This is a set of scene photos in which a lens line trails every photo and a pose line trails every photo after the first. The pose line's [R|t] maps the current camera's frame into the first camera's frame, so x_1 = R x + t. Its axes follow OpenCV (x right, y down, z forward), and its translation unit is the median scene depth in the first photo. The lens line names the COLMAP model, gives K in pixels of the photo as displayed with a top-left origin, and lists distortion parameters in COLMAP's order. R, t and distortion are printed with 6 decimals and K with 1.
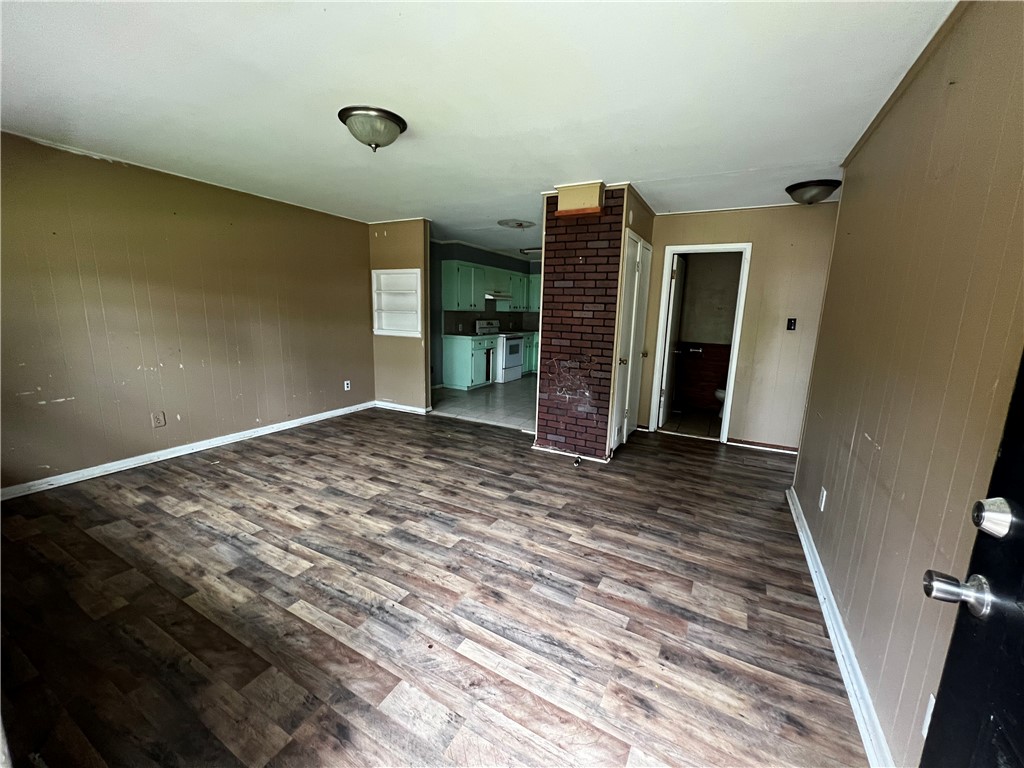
lens RADIAL K [[413.8, 0, 512.0], [0, 413.8, 384.1], [0, 0, 1]] dist [-0.001279, -0.001011]
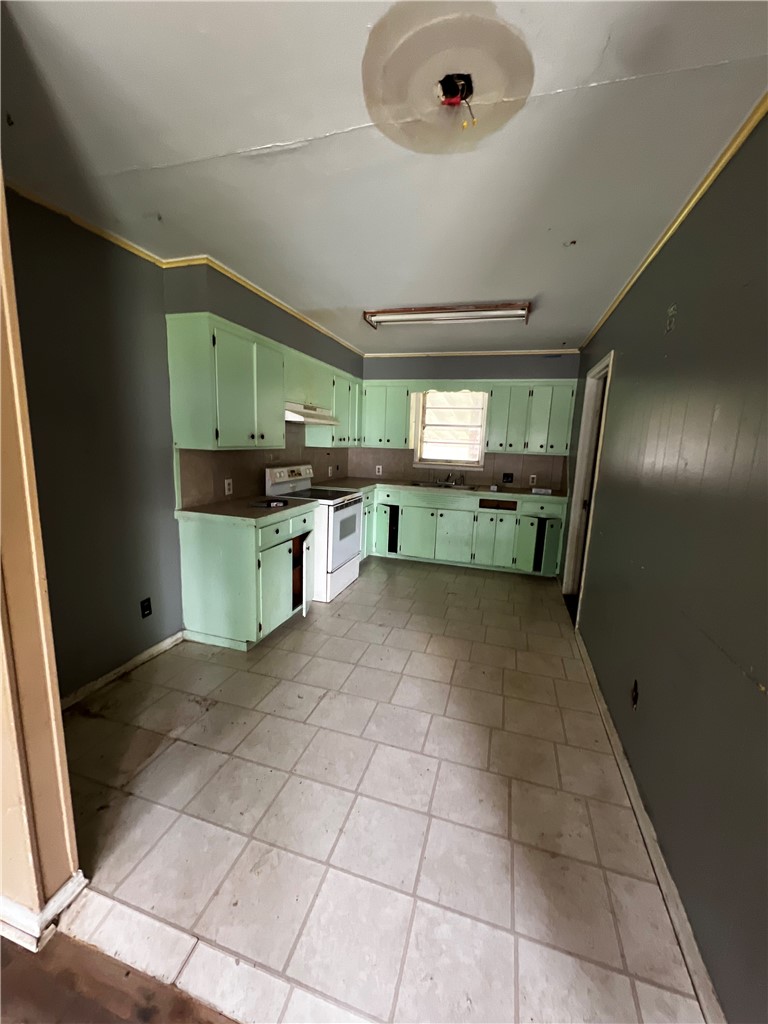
lens RADIAL K [[413.8, 0, 379.4], [0, 413.8, 503.6], [0, 0, 1]] dist [-0.001279, -0.001011]
pose [[0.983165, -0.025518, 0.180932, -0.047494], [0.029064, 0.999433, -0.016976, -0.105403], [-0.180396, 0.021949, 0.983349, 0.539661]]
